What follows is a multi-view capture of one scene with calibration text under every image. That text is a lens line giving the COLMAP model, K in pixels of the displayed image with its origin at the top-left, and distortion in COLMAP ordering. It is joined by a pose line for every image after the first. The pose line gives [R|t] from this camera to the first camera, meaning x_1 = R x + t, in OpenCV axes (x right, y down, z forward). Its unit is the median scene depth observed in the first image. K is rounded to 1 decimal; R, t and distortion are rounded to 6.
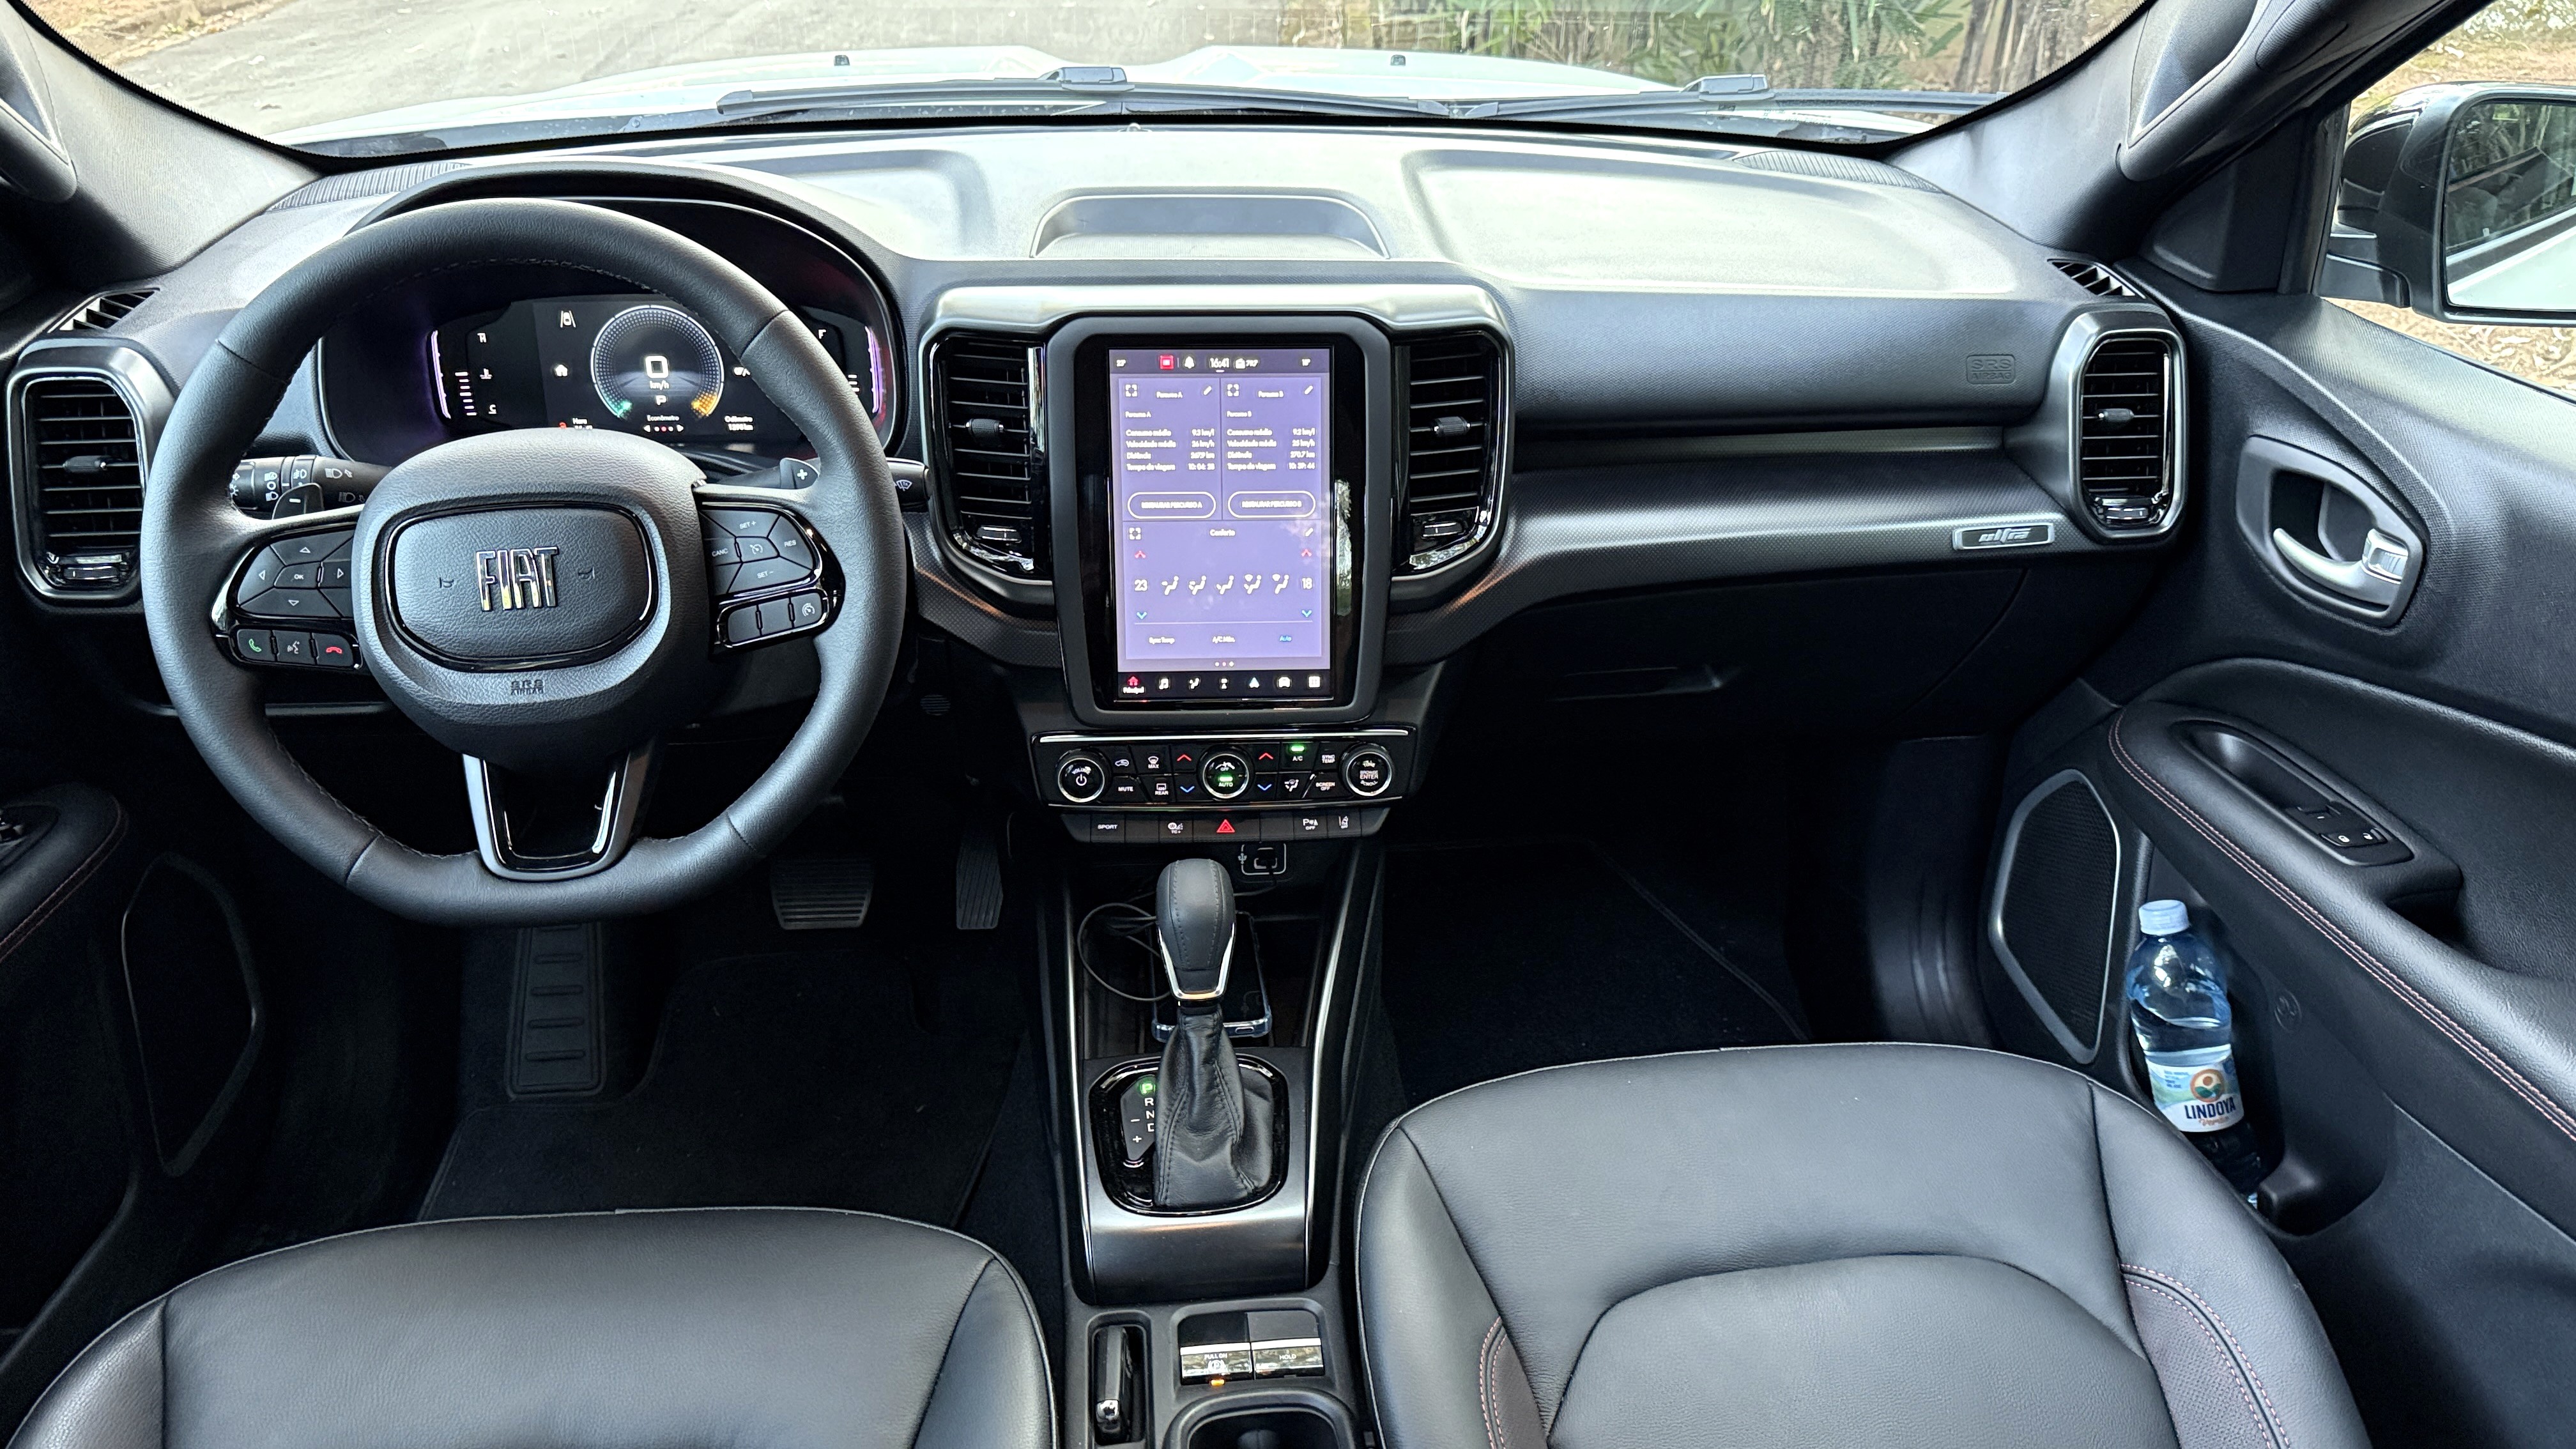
lens RADIAL K [[1819.5, 0, 1295.0], [0, 1819.5, 724.3], [0, 0, 1]] dist [0.026985, -0.005545]
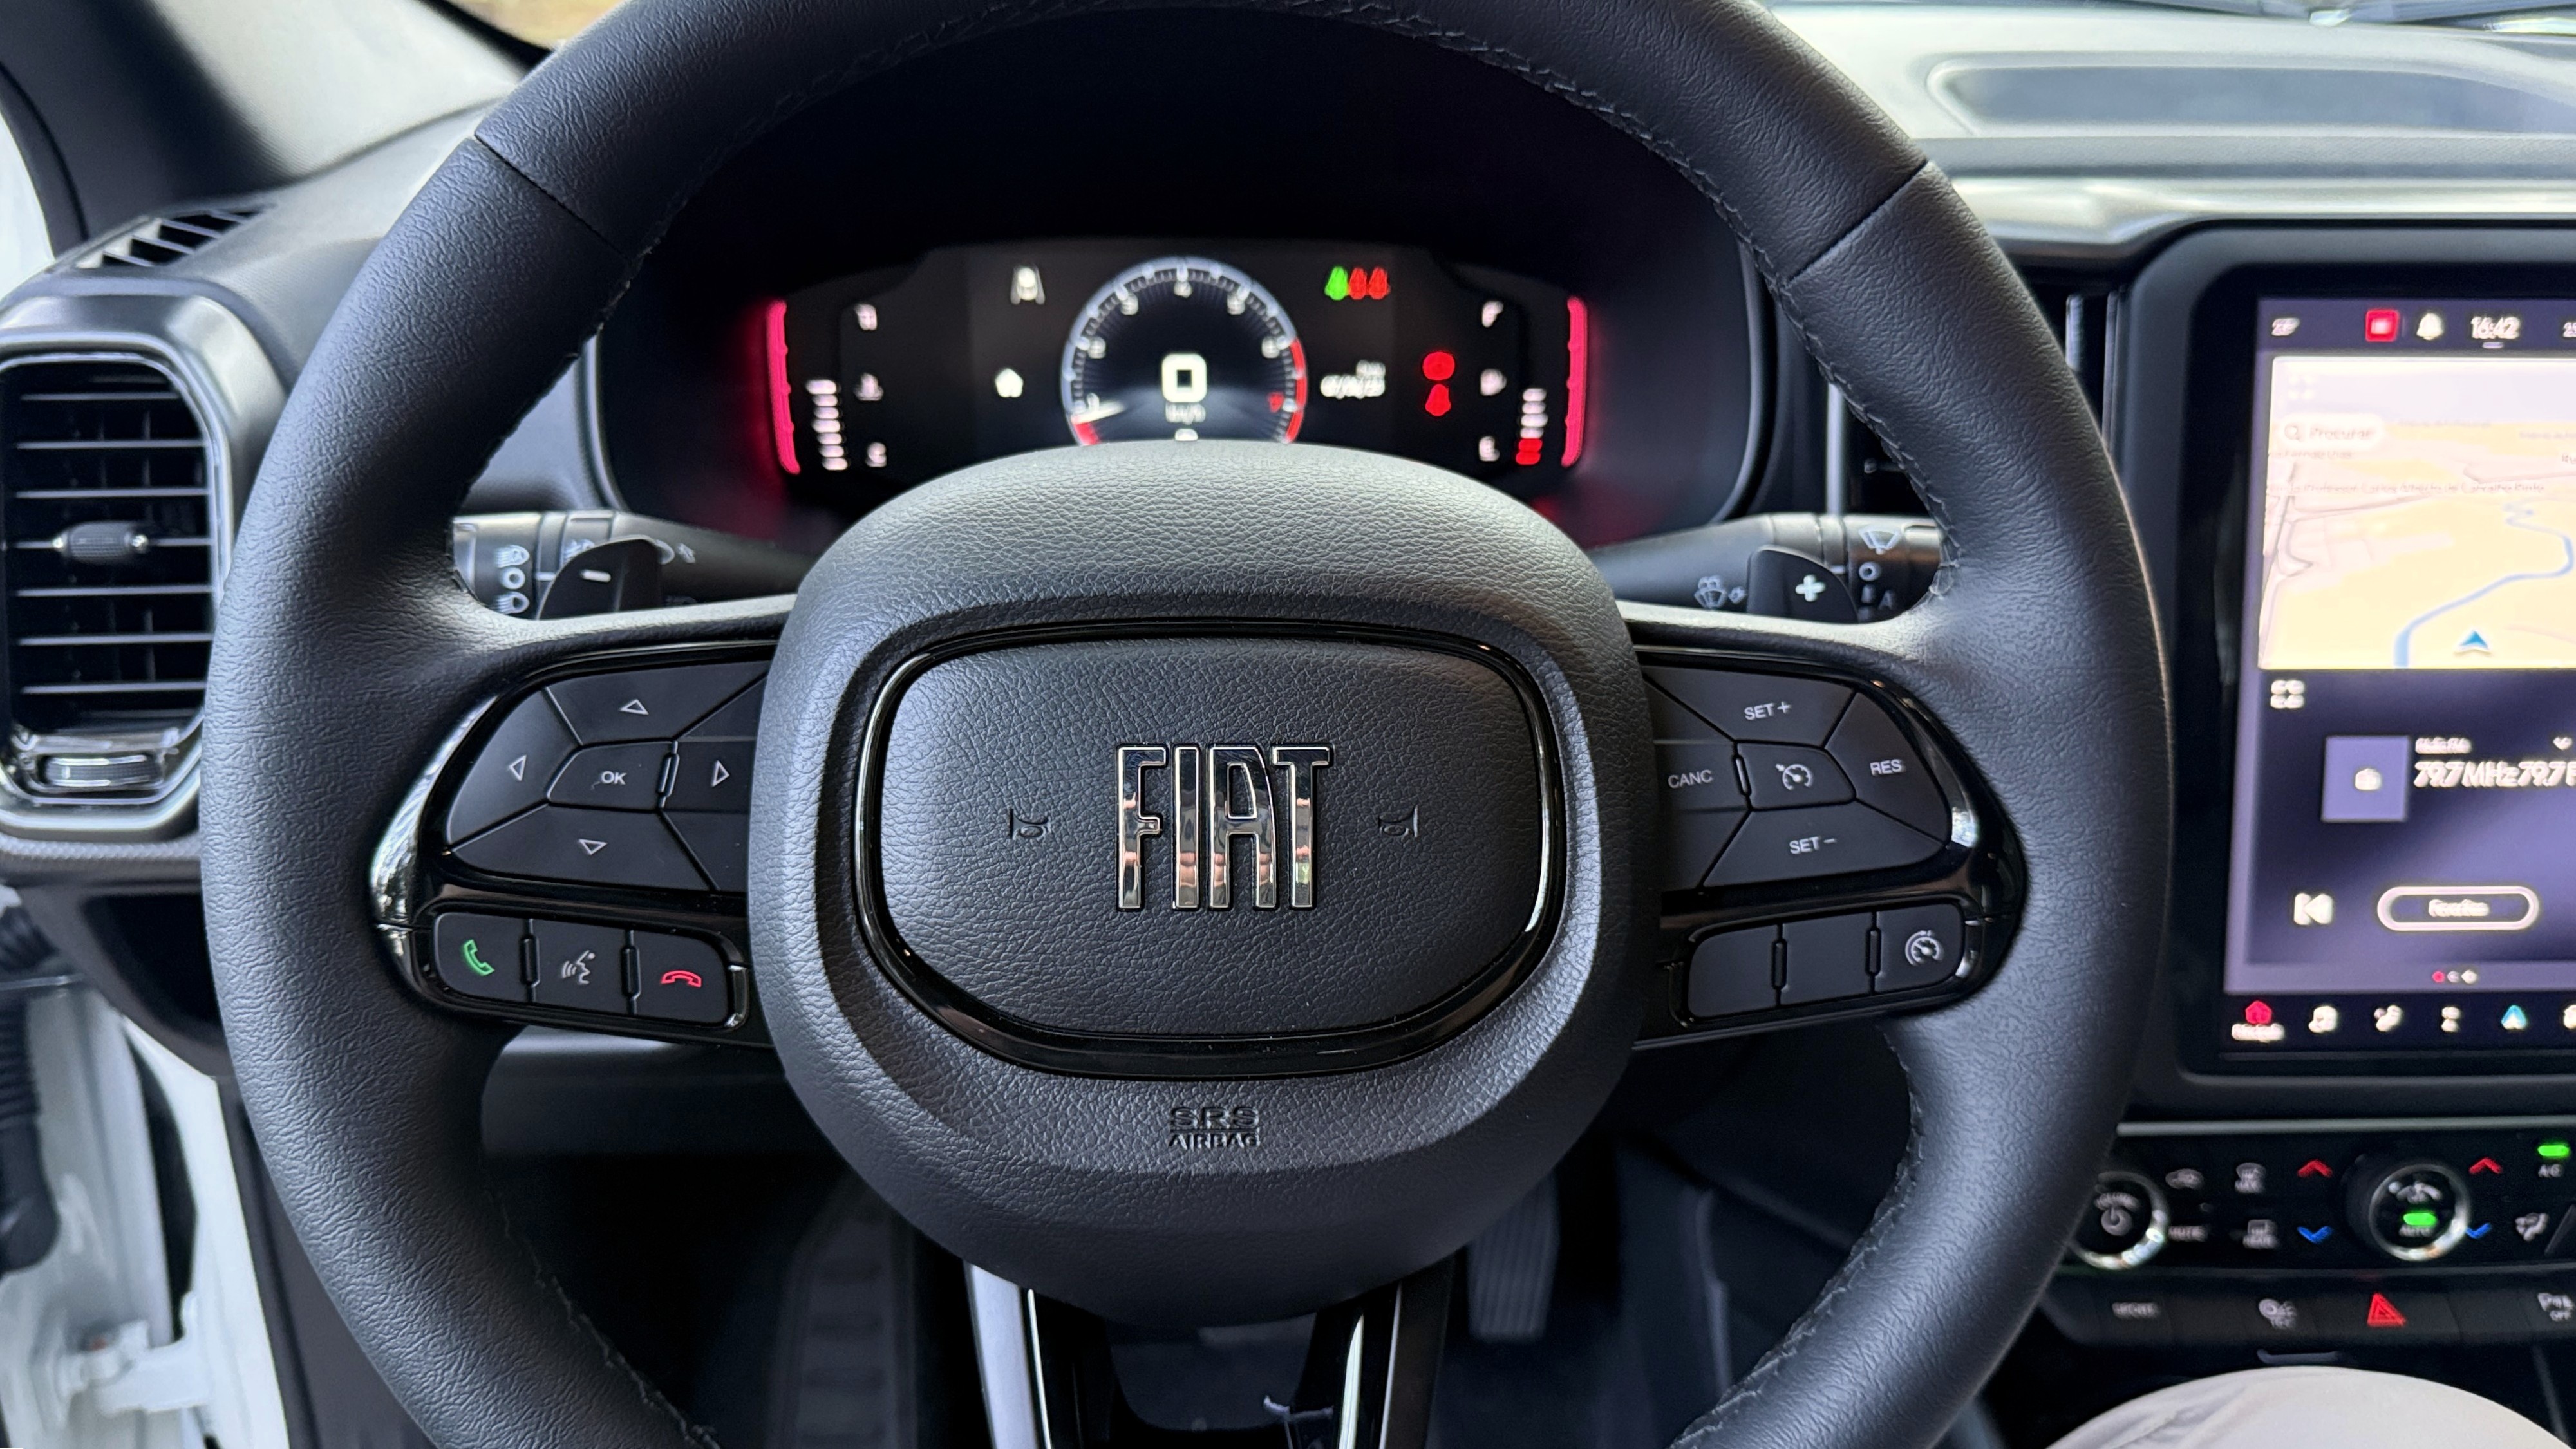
lens RADIAL K [[1900.9, 0, 1298.2], [0, 1900.9, 763.3], [0, 0, 1]] dist [-0.014502, -0.008398]
pose [[0.999391, 0.005426, -0.034467, -0.324038], [-0.008452, 0.996062, -0.088250, -0.043093], [0.033852, 0.088488, 0.995502, 0.516824]]
